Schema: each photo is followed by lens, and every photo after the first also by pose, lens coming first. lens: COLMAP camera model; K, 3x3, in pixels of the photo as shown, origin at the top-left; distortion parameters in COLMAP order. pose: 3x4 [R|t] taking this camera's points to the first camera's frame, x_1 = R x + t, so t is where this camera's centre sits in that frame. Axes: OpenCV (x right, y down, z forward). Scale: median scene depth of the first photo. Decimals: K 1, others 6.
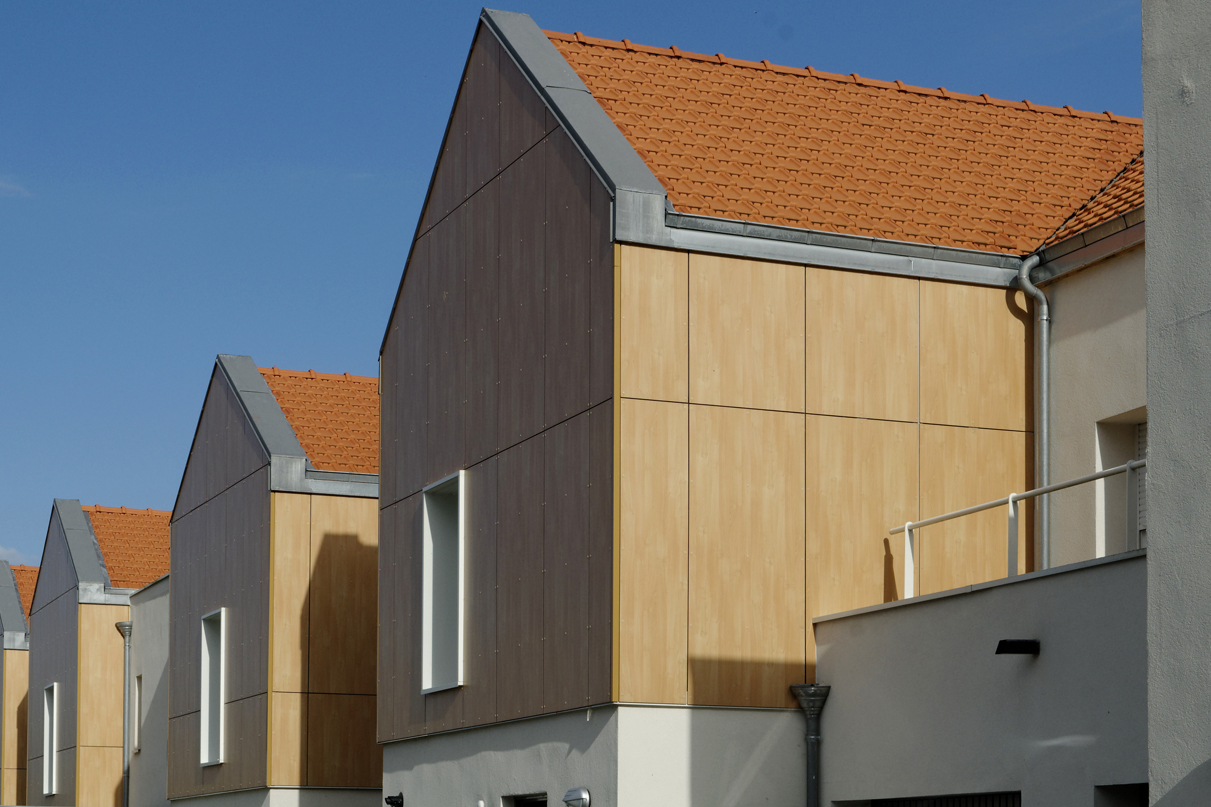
lens RADIAL K [[2367.1, 0, 607.6], [0, 2367.1, 451.5], [0, 0, 1]] dist [0.015067, 0.099820]
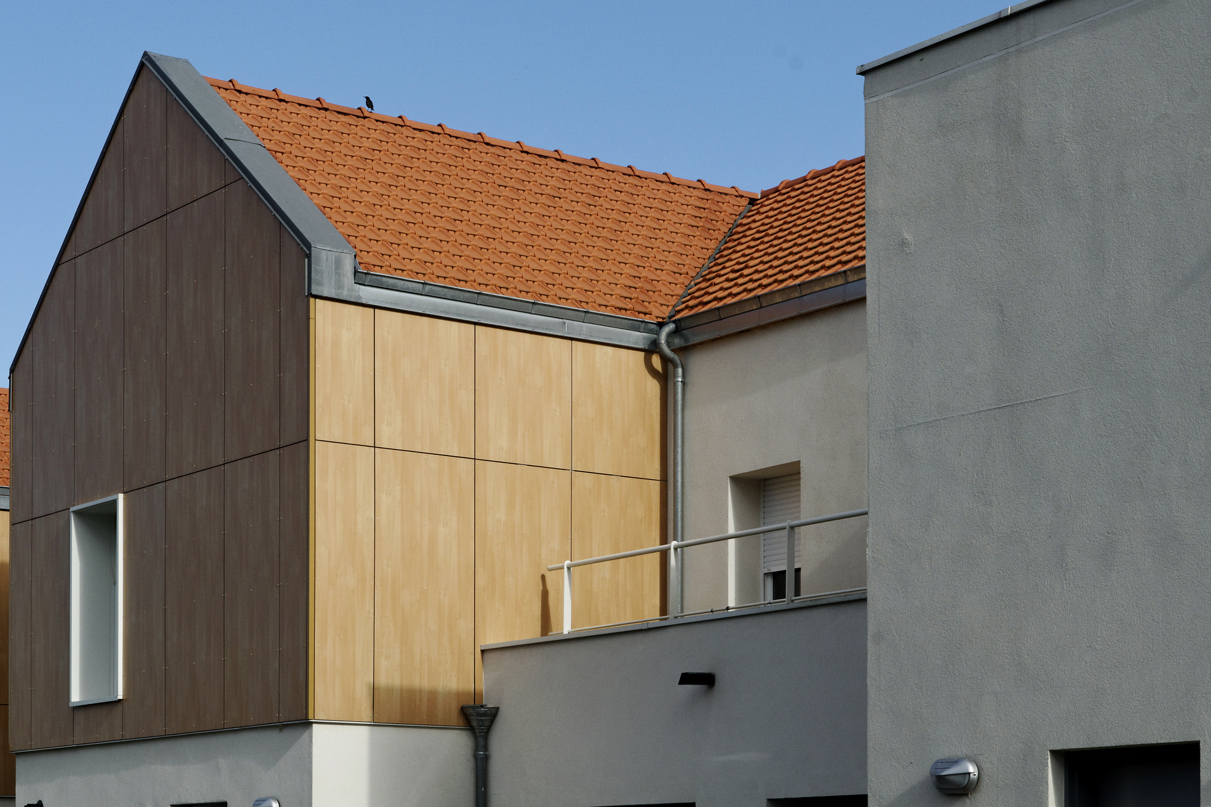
lens RADIAL K [[2469.5, 0, 605.5], [0, 2469.5, 403.5], [0, 0, 1]] dist [-0.004006, 0.207300]
pose [[0.972487, 0.041218, 0.229281, -0.120852], [-0.037599, 0.999090, -0.020130, -0.020757], [-0.229902, 0.010956, 0.973152, -0.134955]]
